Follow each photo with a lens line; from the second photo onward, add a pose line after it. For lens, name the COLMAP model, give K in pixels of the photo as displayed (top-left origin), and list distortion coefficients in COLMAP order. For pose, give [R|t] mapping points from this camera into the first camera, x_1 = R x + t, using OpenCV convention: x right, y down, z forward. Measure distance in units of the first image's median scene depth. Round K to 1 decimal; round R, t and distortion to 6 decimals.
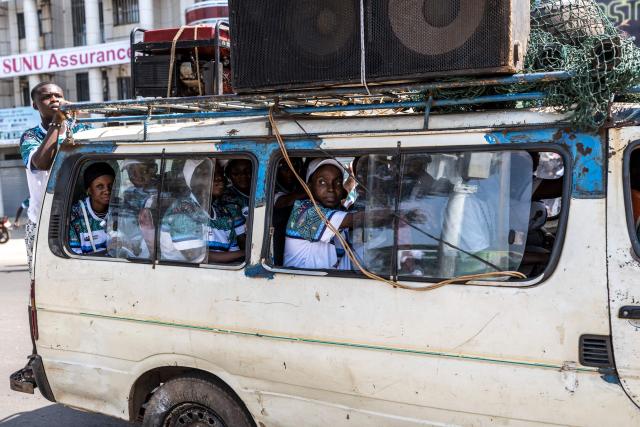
lens RADIAL K [[662.5, 0, 319.9], [0, 662.5, 233.1], [0, 0, 1]] dist [-0.003976, -0.040211]
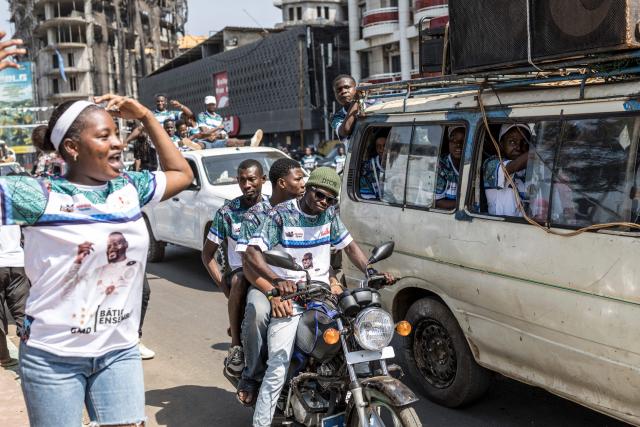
lens RADIAL K [[662.5, 0, 319.9], [0, 662.5, 233.1], [0, 0, 1]] dist [-0.003976, -0.040211]
pose [[0.831139, 0.070774, -0.551542, 0.381523], [-0.038040, 0.996780, 0.070584, 0.012250], [0.554762, -0.037684, 0.831155, -0.202117]]
